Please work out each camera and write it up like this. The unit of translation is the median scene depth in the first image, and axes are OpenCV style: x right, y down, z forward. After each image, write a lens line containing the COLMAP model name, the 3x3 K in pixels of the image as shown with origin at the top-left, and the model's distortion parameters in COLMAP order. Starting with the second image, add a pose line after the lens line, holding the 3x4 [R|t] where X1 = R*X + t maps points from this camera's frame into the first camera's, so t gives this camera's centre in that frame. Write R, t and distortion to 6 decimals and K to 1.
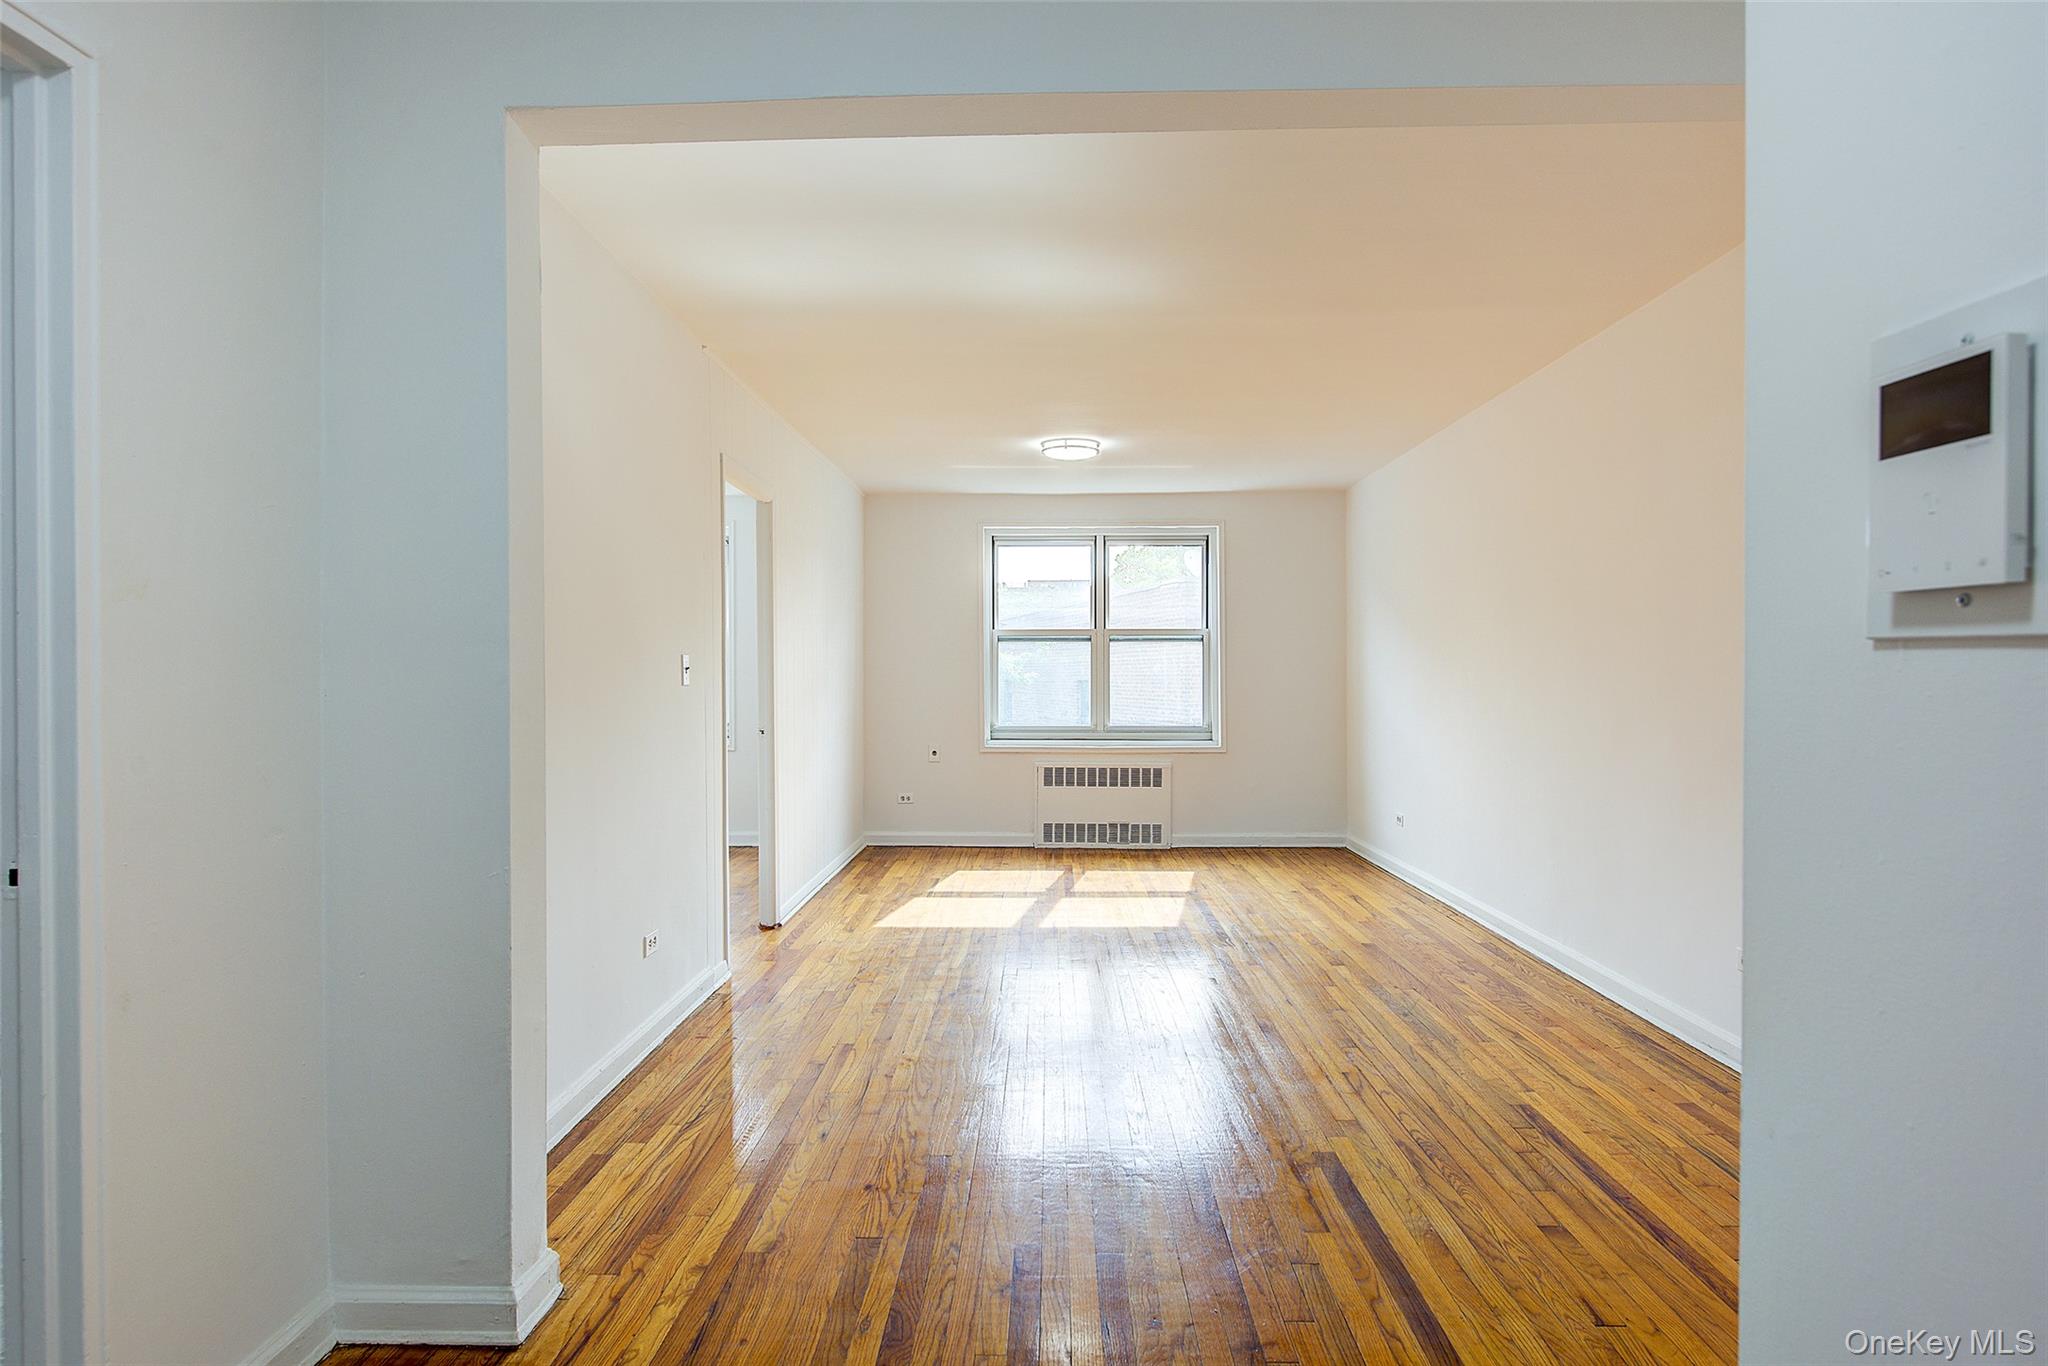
lens RADIAL K [[1096.0, 0, 1024.1], [0, 1096.0, 677.7], [0, 0, 1]] dist [0.000075, 0.000632]
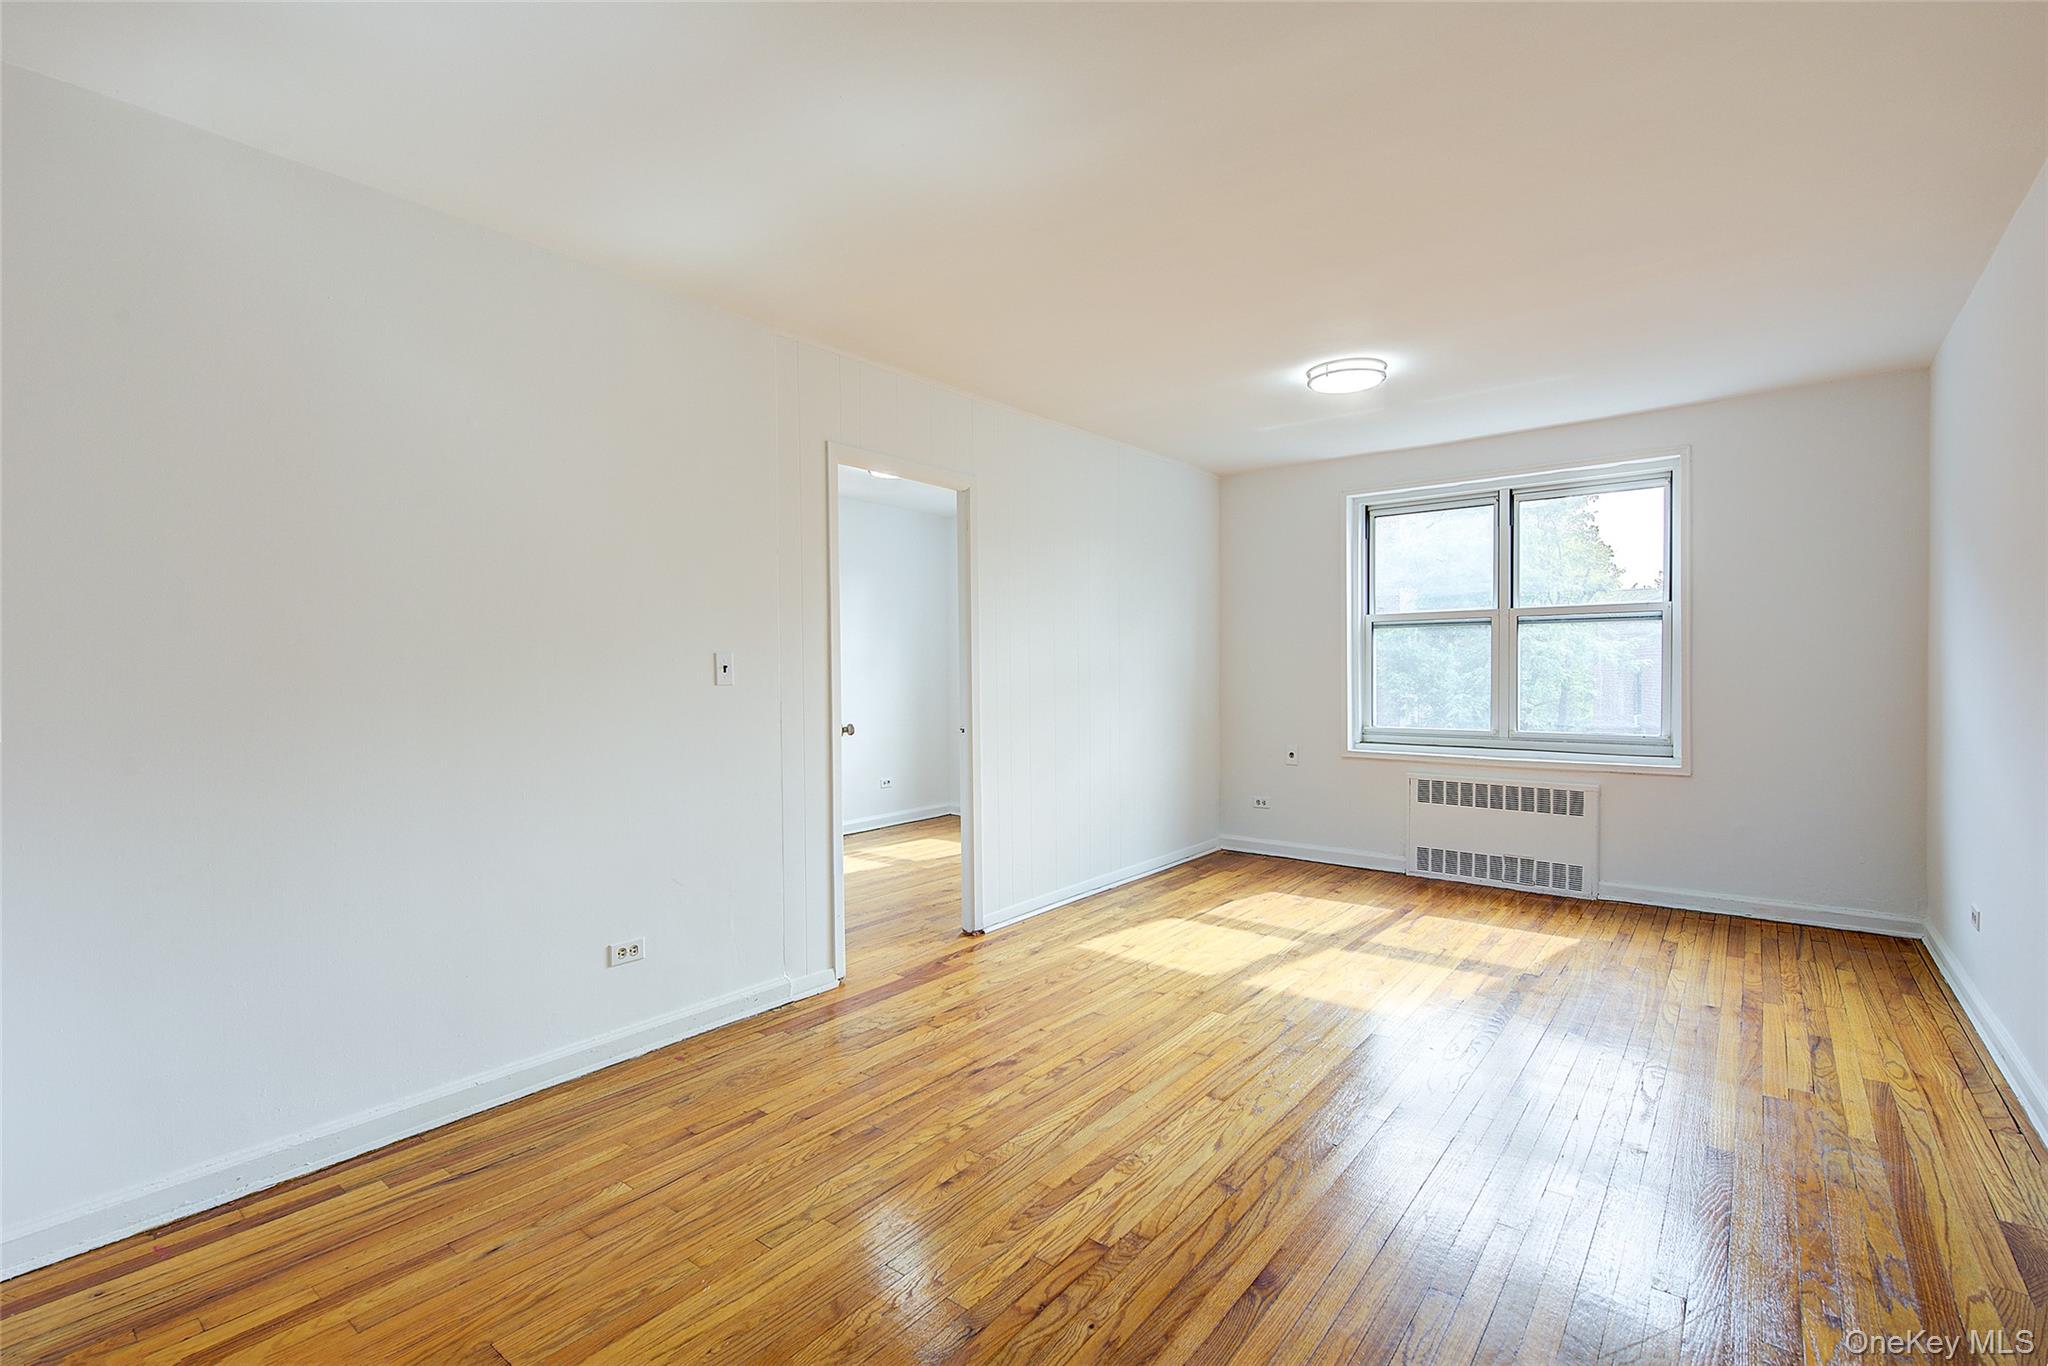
lens RADIAL K [[923.5, 0, 1026.3], [0, 923.5, 690.9], [0, 0, 1]] dist [0.002902, -0.001502]
pose [[0.796126, 0.012205, -0.605008, 0.296865], [0.003928, 0.999671, 0.025337, -0.005612], [0.605118, -0.022548, 0.795816, 0.389690]]
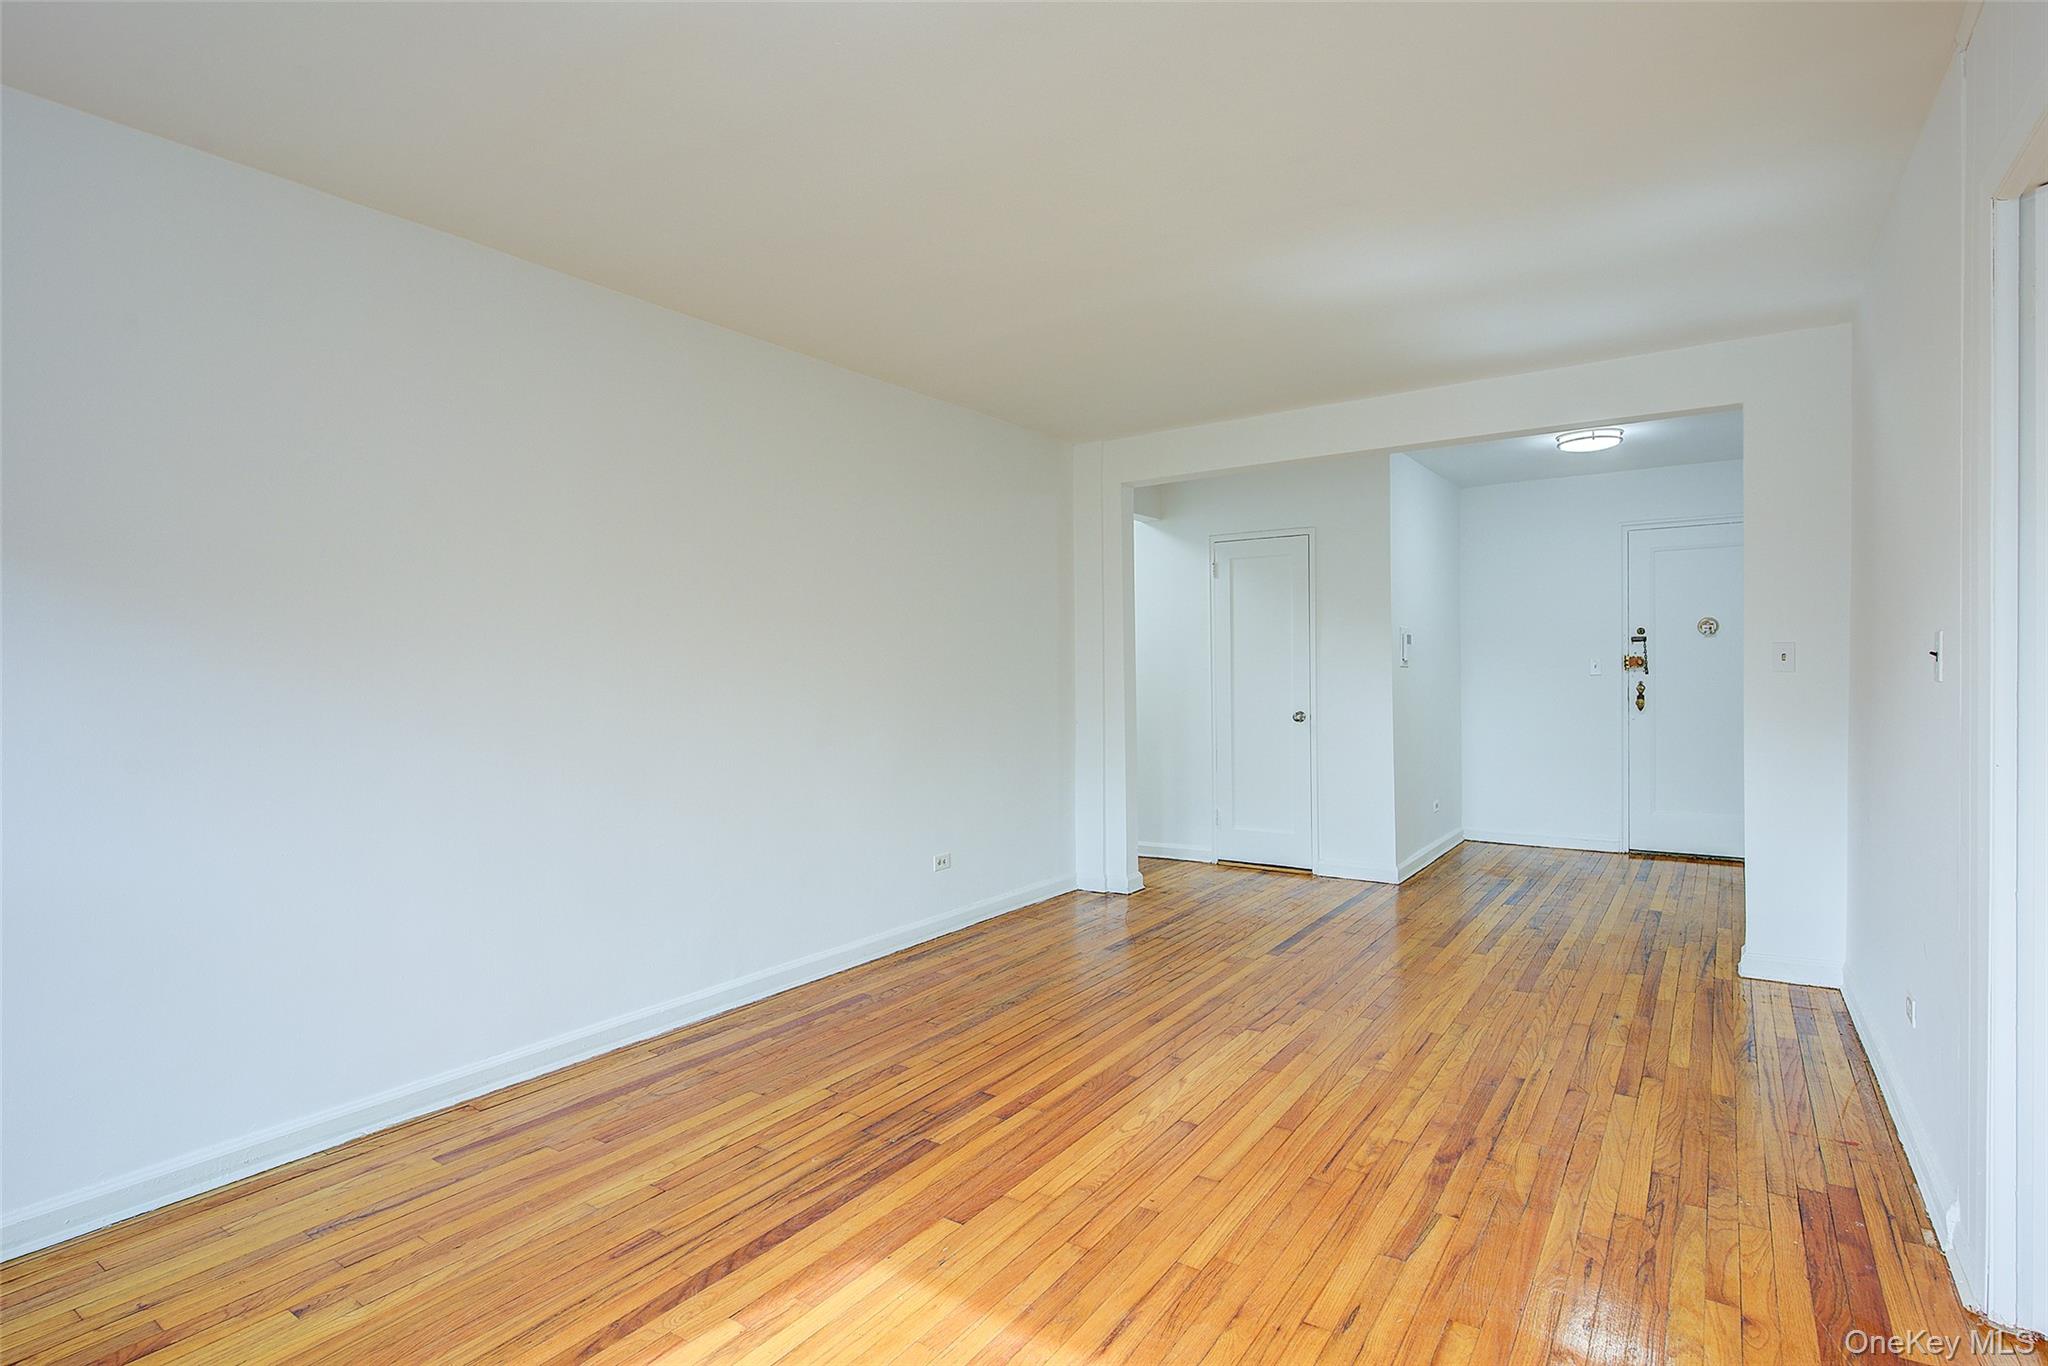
lens RADIAL K [[1017.6, 0, 1020.4], [0, 1017.6, 690.5], [0, 0, 1]] dist [-0.000071, -0.000503]
pose [[-0.834671, 0.002862, 0.550742, -0.143244], [0.015156, 0.999727, 0.017775, -0.005037], [-0.550541, 0.023183, -0.834486, 1.334033]]
